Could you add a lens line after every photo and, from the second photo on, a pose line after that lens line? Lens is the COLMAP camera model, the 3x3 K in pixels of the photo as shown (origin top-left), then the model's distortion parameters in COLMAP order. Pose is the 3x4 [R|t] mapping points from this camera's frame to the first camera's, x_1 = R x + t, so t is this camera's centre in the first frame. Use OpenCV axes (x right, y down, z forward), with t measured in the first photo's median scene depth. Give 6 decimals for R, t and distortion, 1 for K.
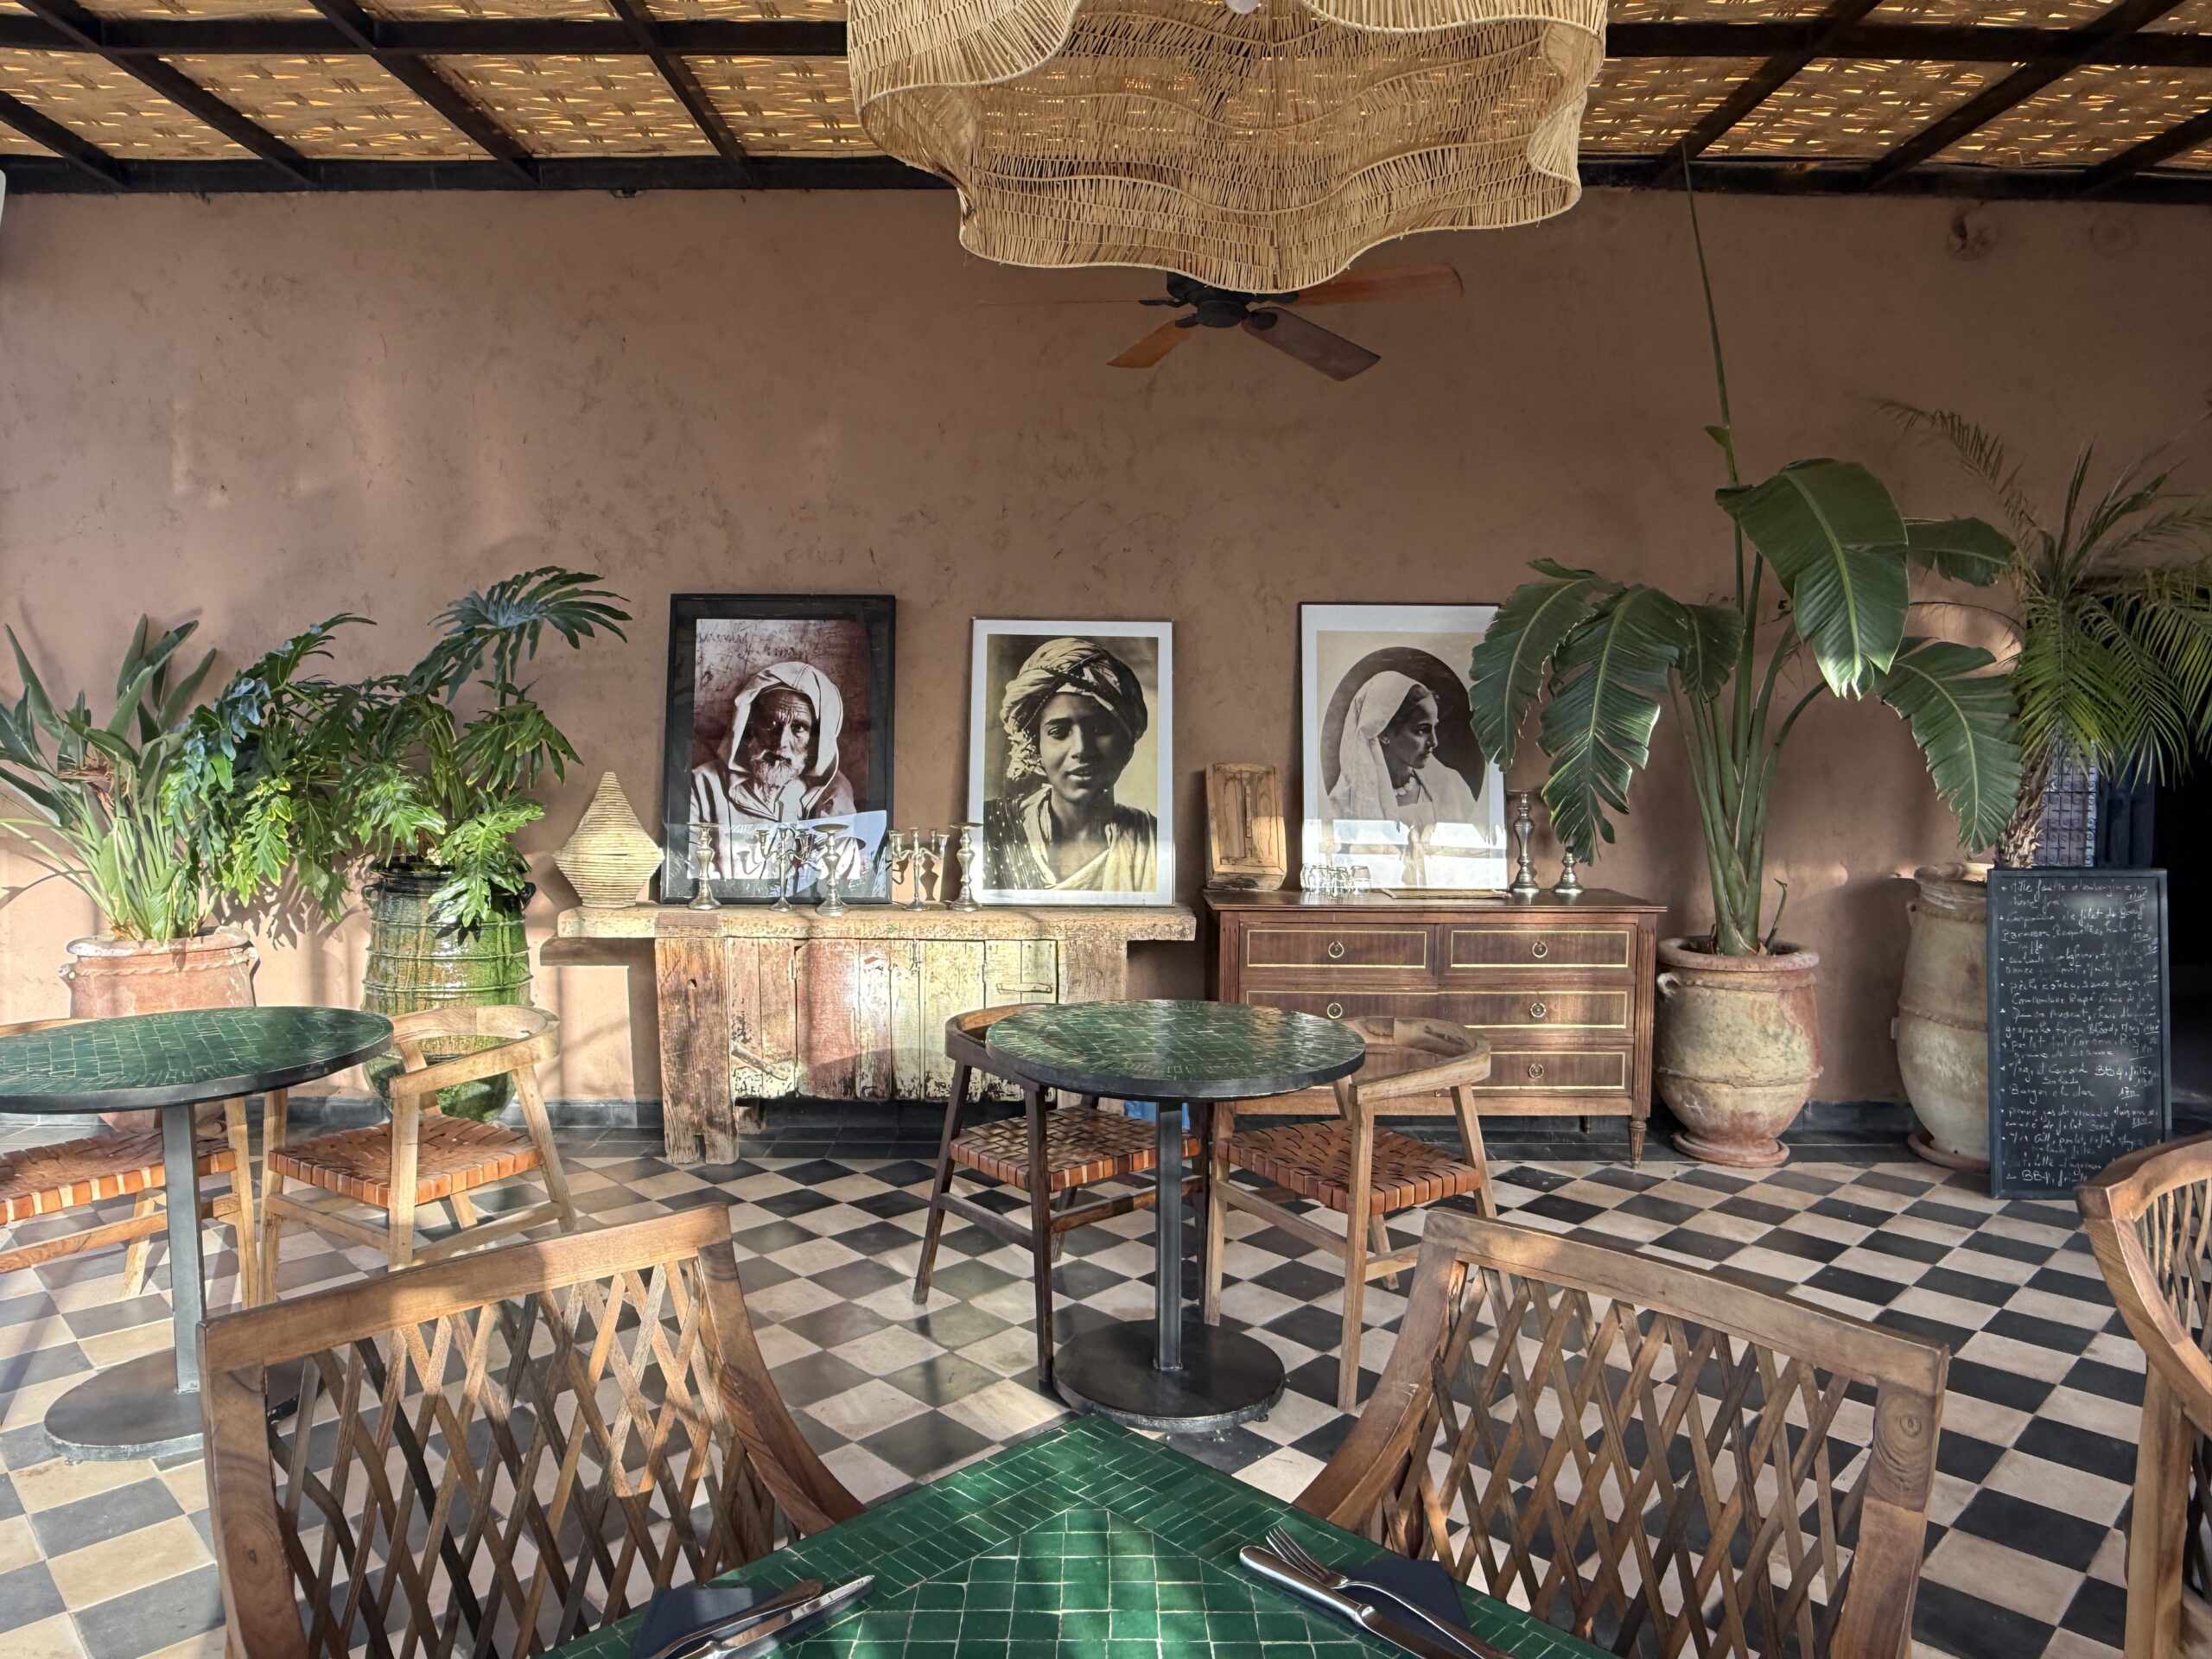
lens RADIAL K [[1433.6, 0, 1108.0], [0, 1433.6, 837.8], [0, 0, 1]] dist [0.004230, 0.001830]
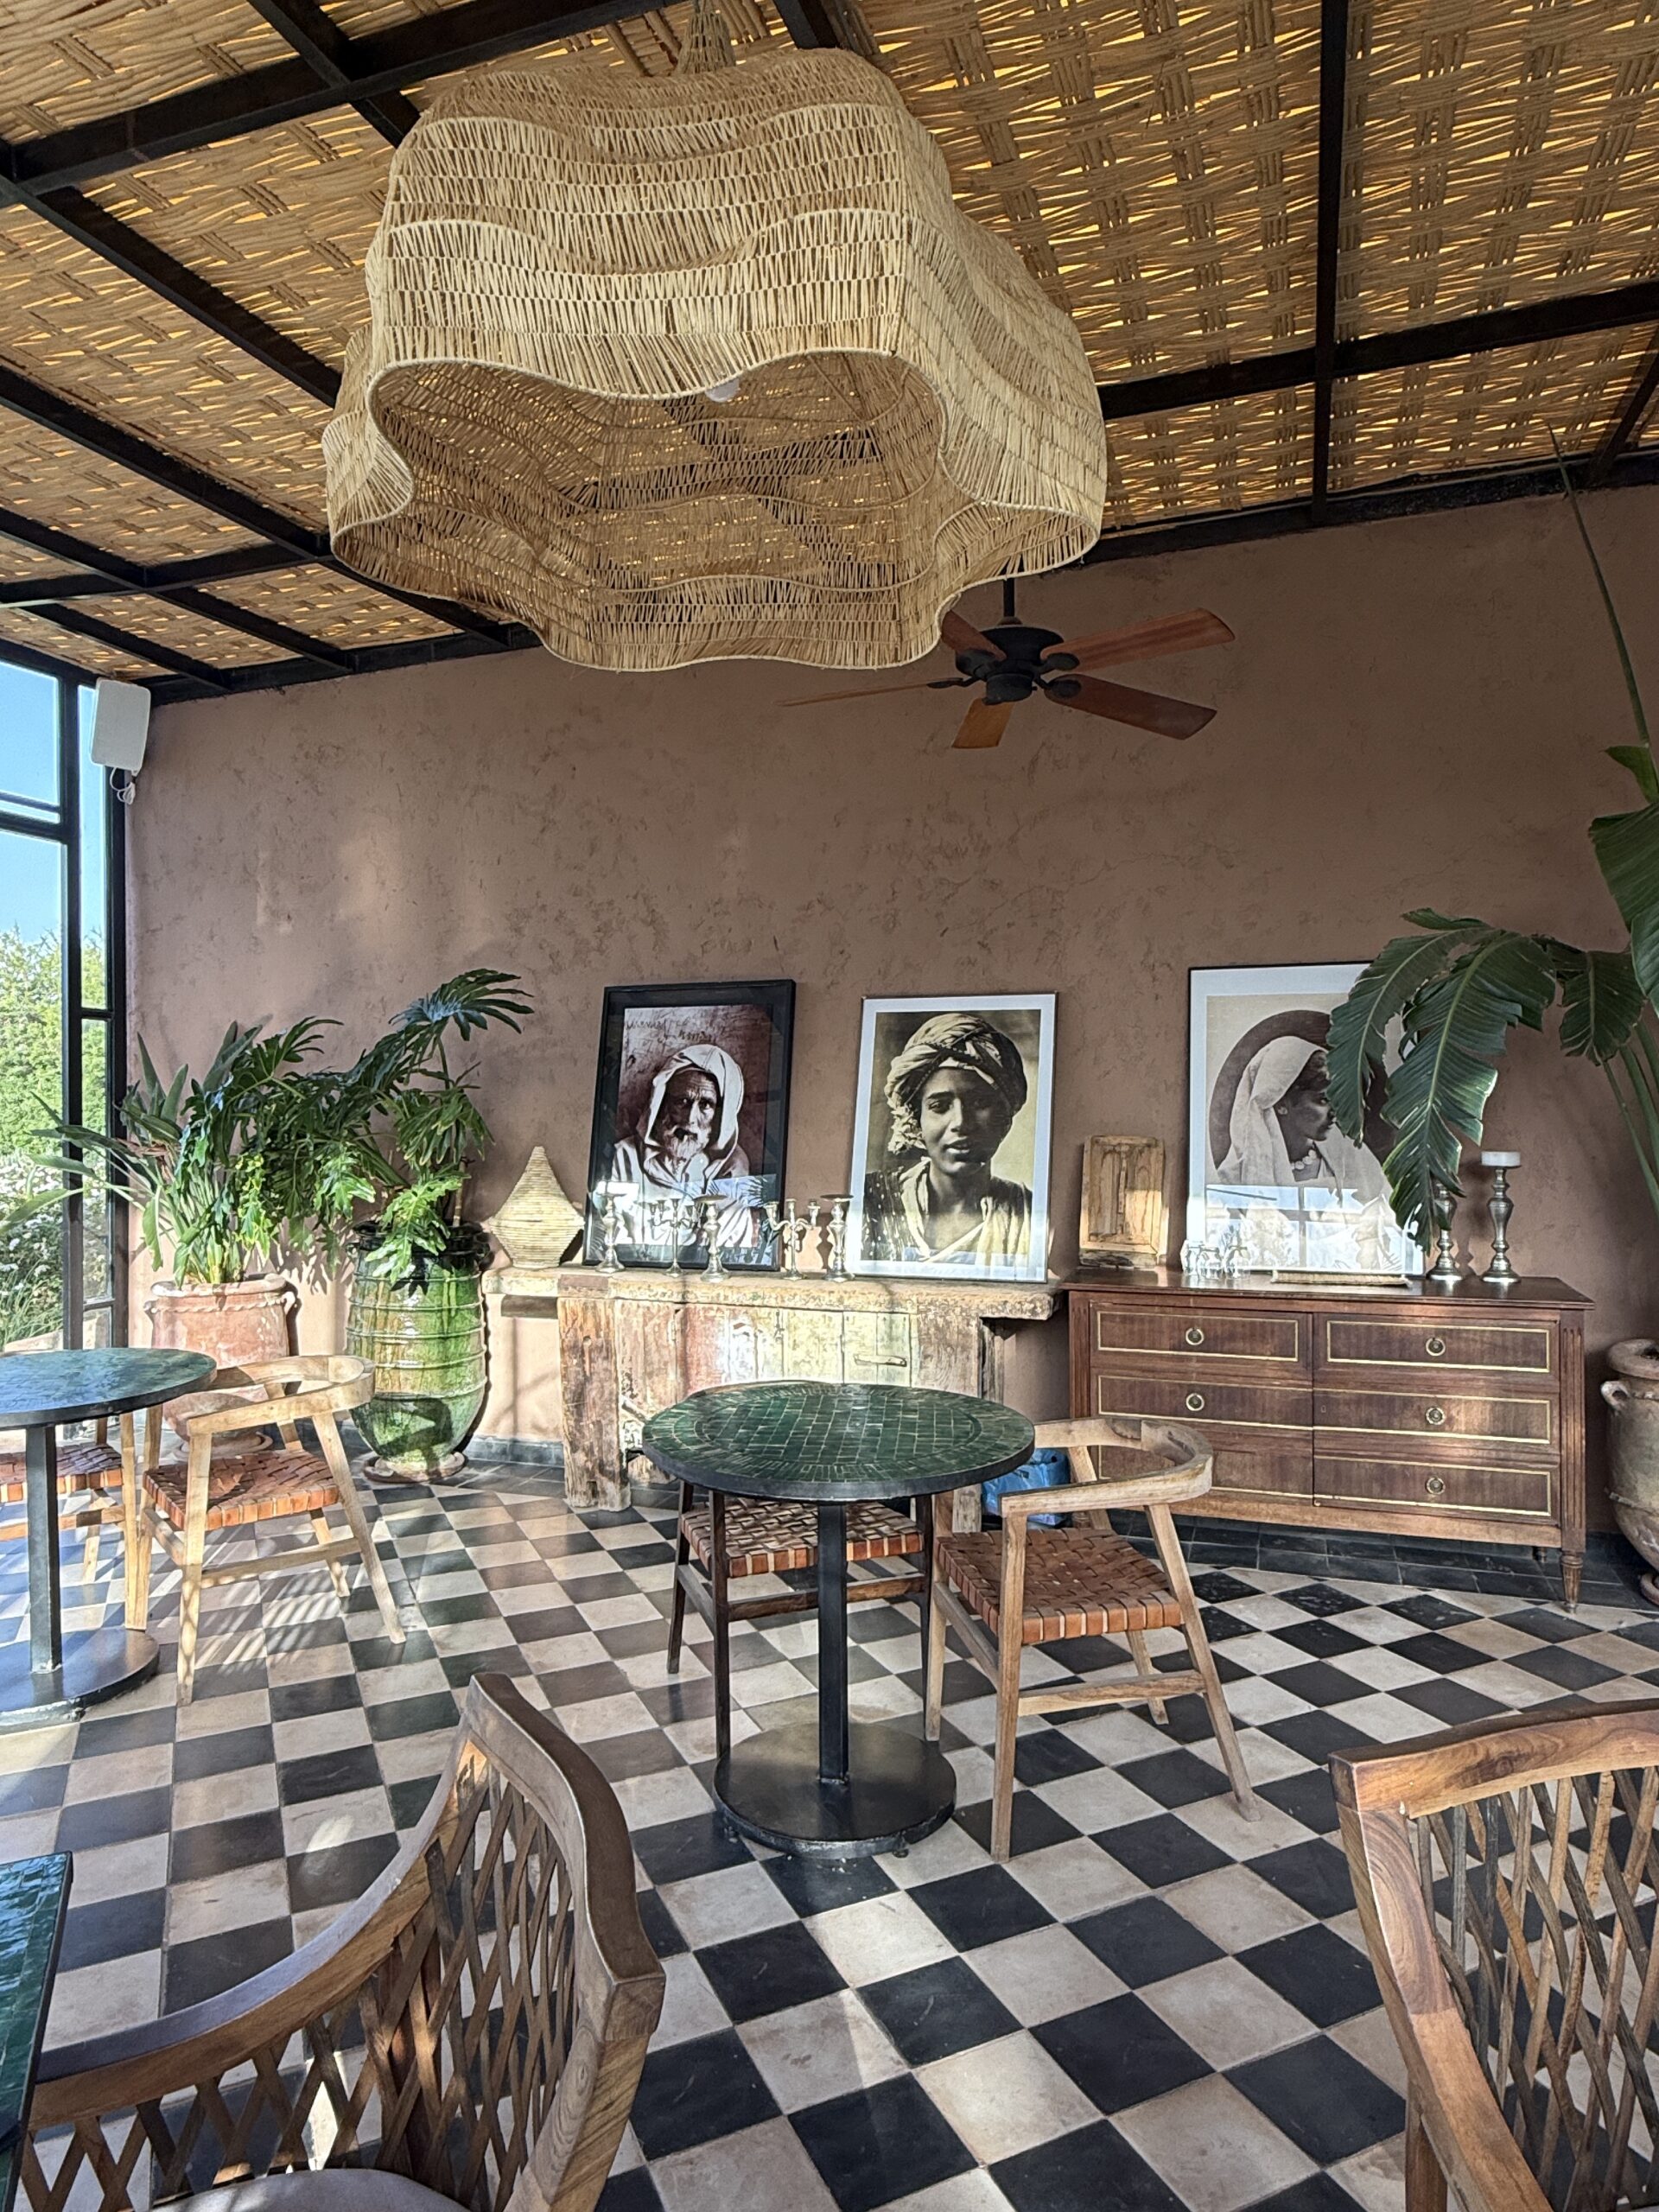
lens RADIAL K [[1339.6, 0, 828.5], [0, 1339.6, 1103.7], [0, 0, 1]] dist [0.005500, 0.003027]
pose [[0.941548, -0.012476, -0.336649, 0.222610], [-0.010375, 0.997766, -0.065995, -0.012513], [0.336720, 0.065631, 0.939315, 0.085766]]
